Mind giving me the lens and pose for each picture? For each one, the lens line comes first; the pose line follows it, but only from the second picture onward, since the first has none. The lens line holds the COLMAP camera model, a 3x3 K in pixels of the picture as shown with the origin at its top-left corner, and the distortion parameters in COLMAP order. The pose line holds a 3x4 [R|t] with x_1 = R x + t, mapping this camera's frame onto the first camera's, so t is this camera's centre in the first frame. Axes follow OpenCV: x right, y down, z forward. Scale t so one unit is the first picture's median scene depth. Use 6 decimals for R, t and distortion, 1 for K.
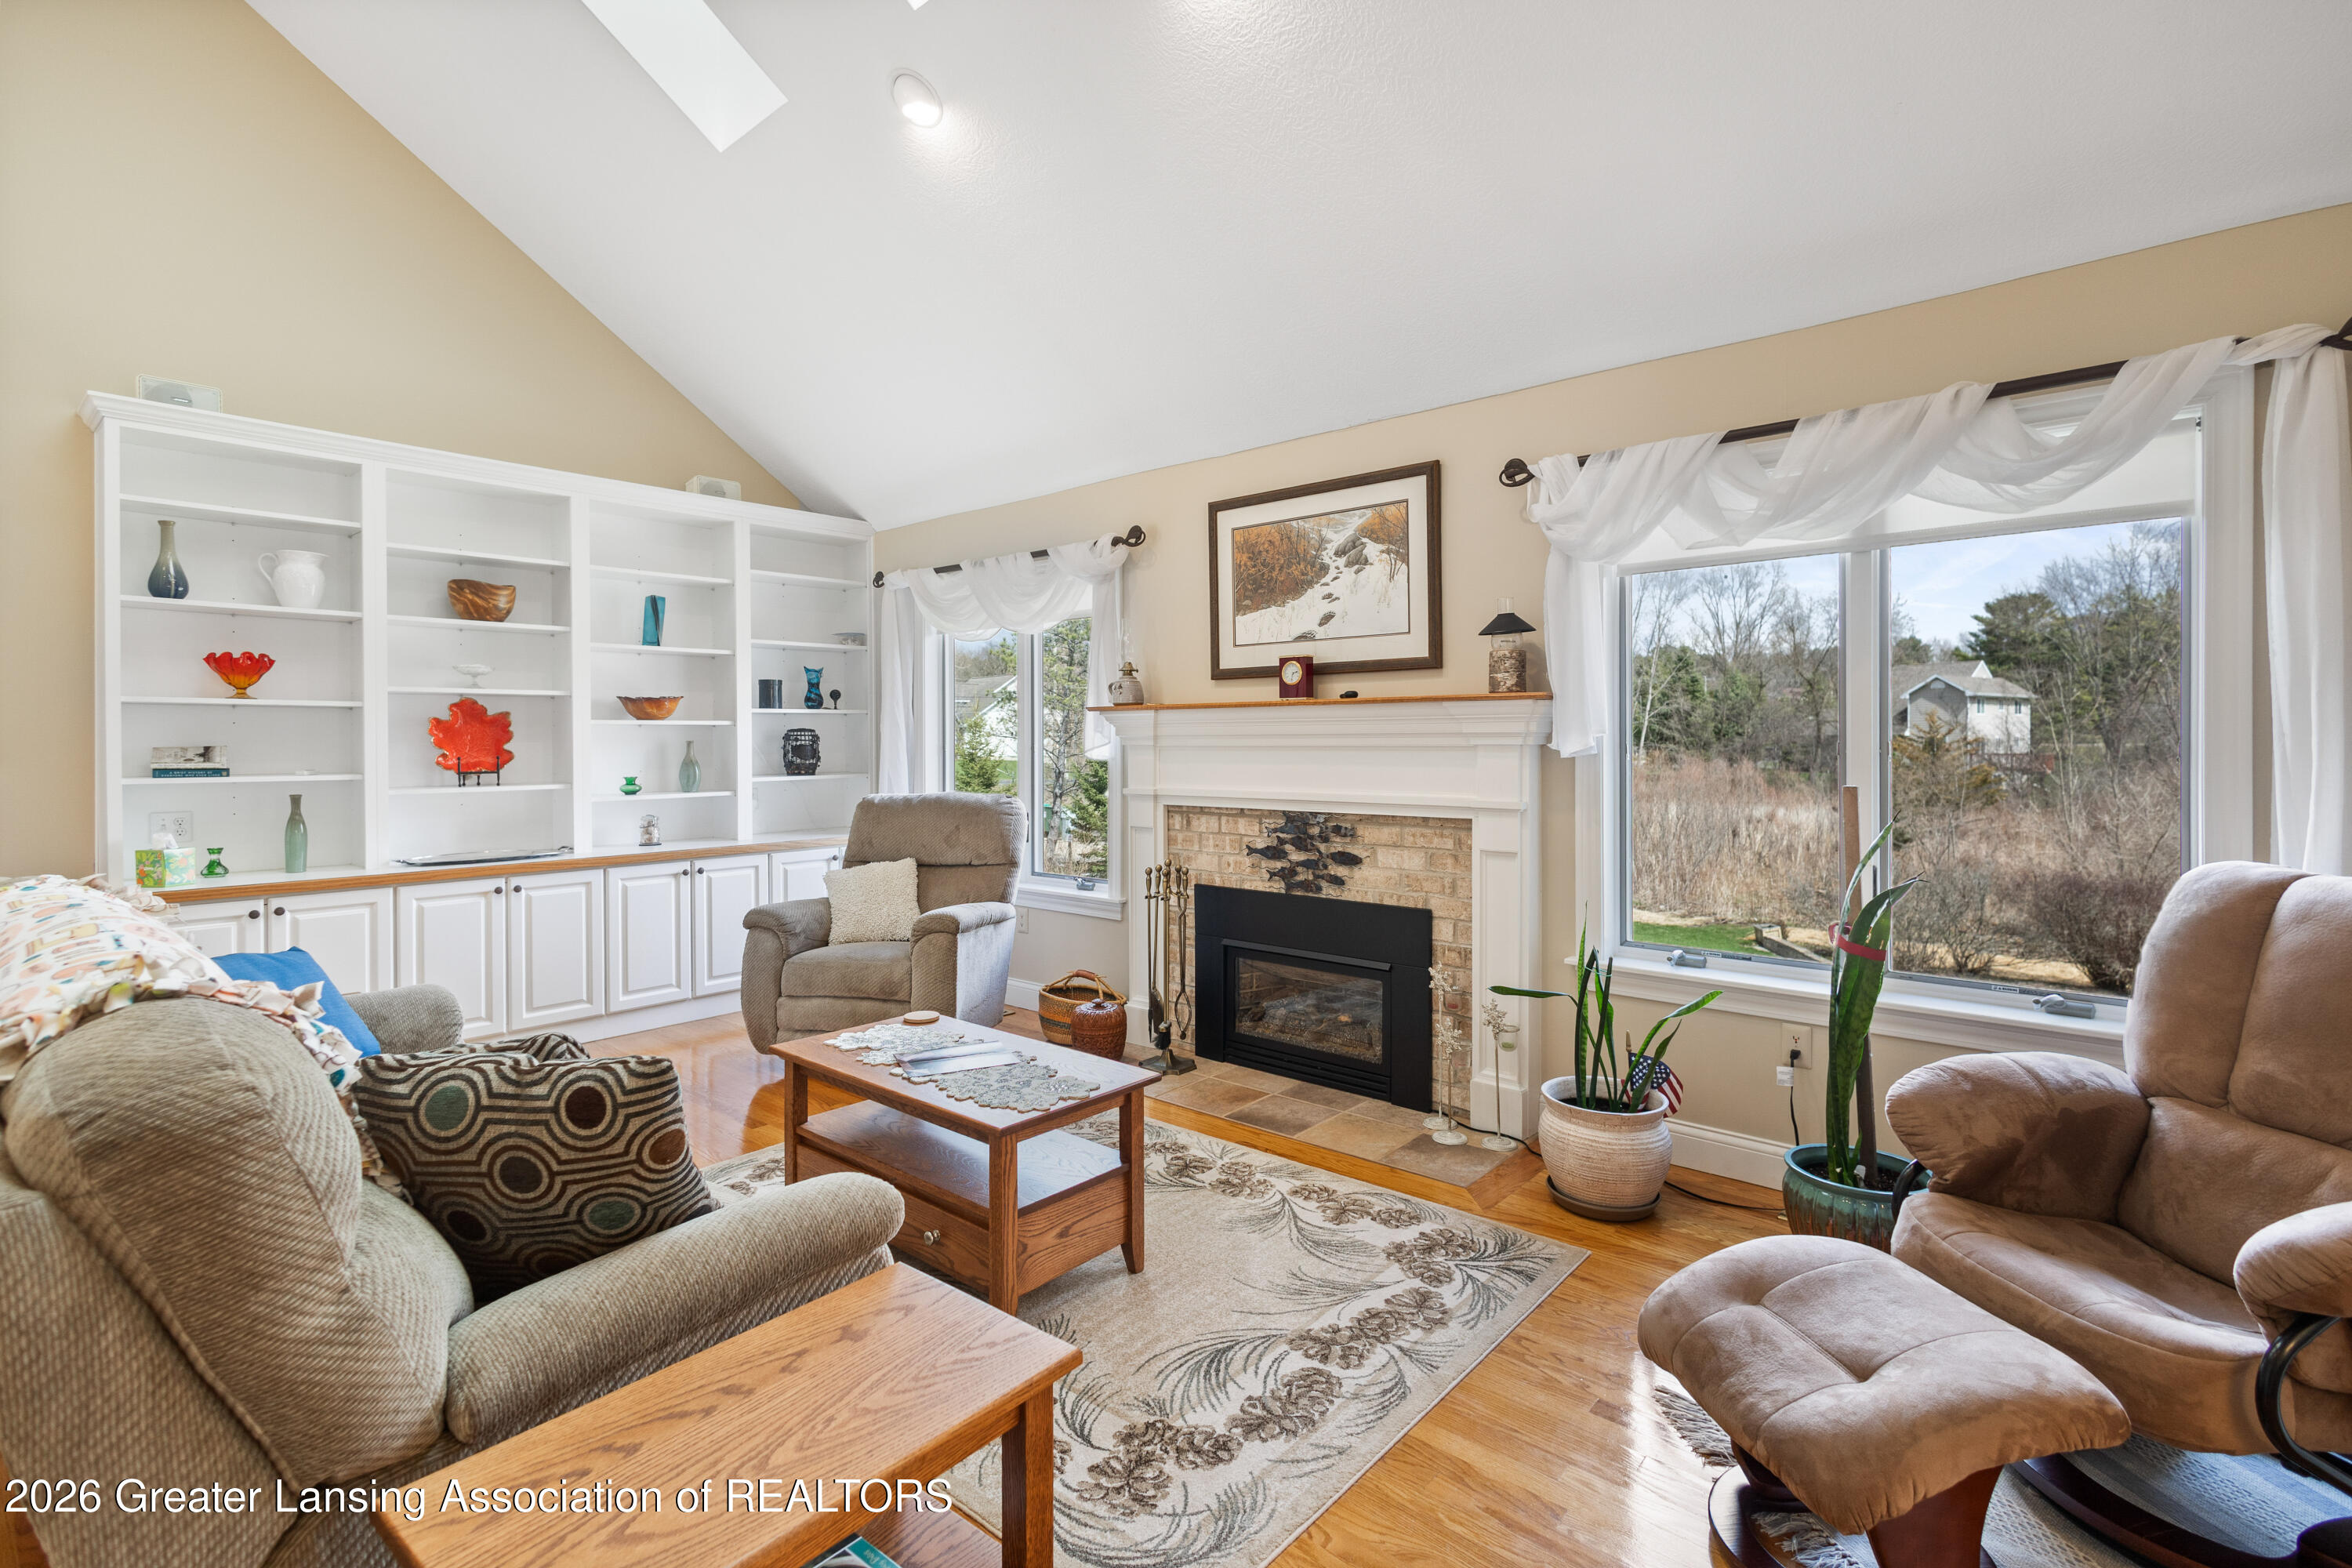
lens RADIAL K [[1104.5, 0, 1187.4], [0, 1104.5, 740.8], [0, 0, 1]] dist [0.009961, -0.000175]
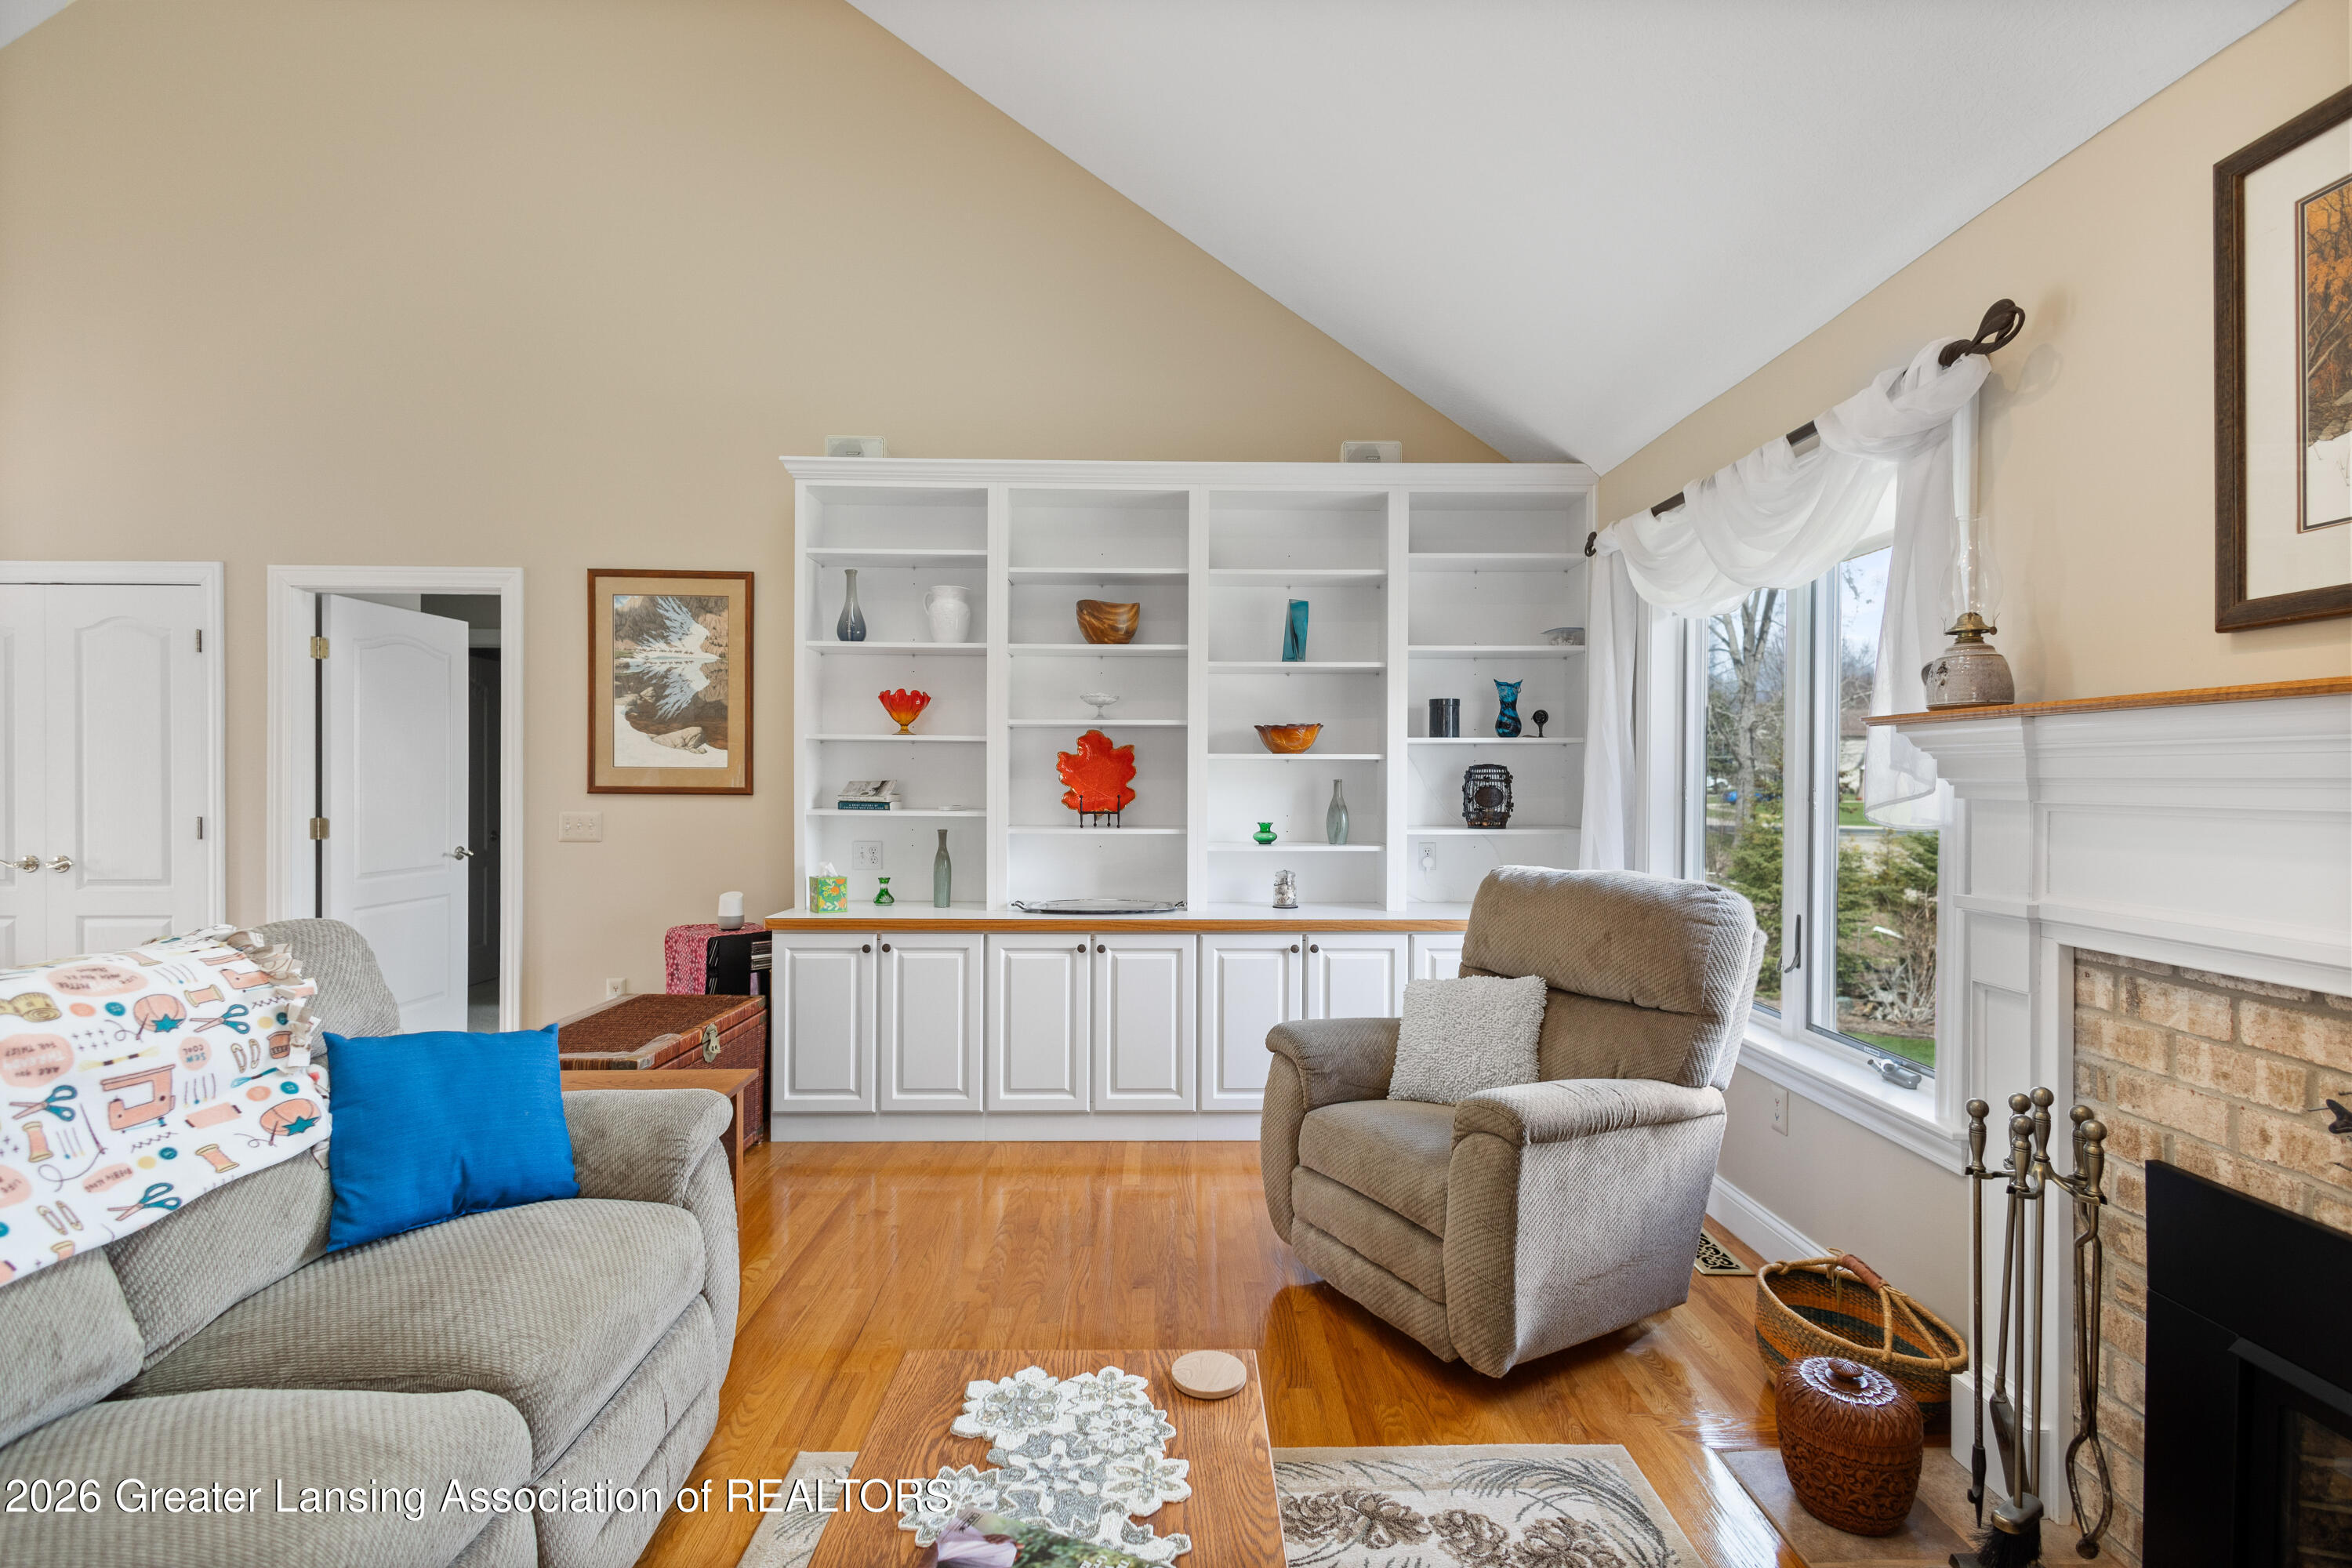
lens RADIAL K [[1083.2, 0, 1176.0], [0, 1083.2, 784.0], [0, 0, 1]] dist [0.012306, -0.000892]
pose [[0.663230, 0.012989, -0.748303, 0.071372], [-0.009761, 0.999914, 0.008706, -0.003316], [0.748352, 0.001530, 0.663300, 0.521741]]
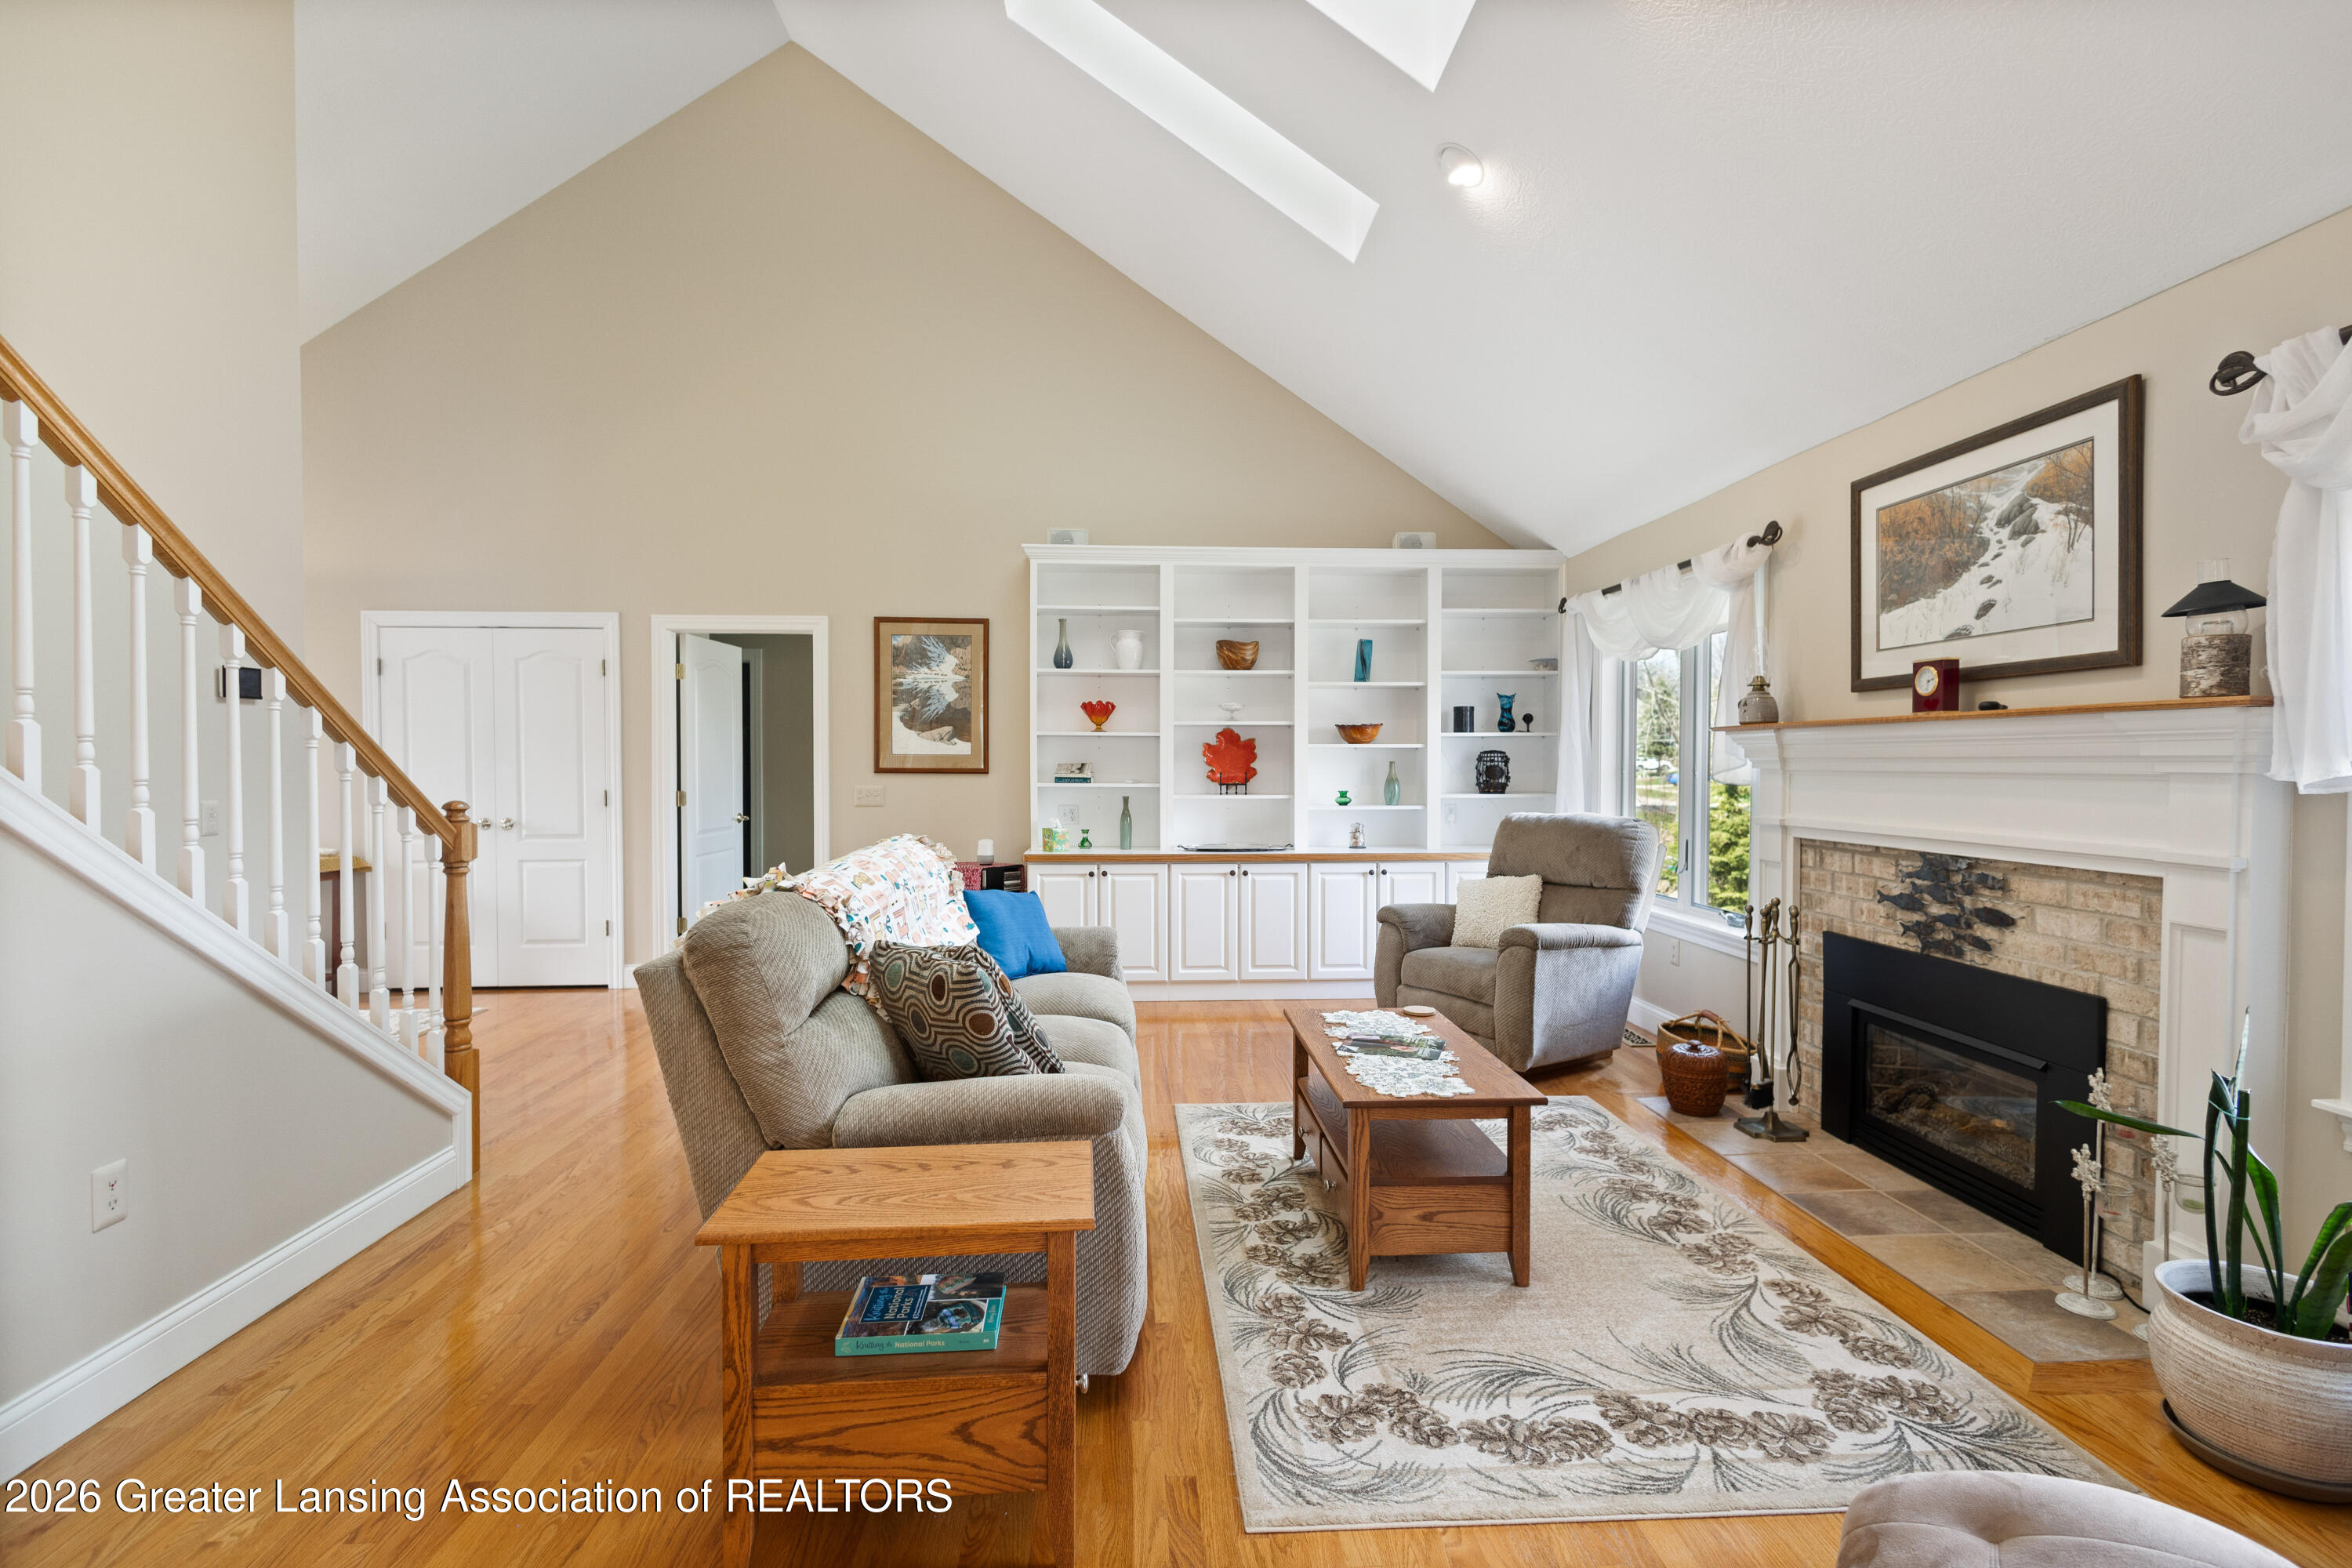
lens RADIAL K [[1083.2, 0, 1176.0], [0, 1083.2, 784.0], [0, 0, 1]] dist [0.012306, -0.000892]
pose [[0.694318, 0.020657, -0.719372, 0.282673], [-0.005888, 0.999718, 0.023024, -0.001399], [0.719644, -0.011750, 0.694243, 0.053457]]
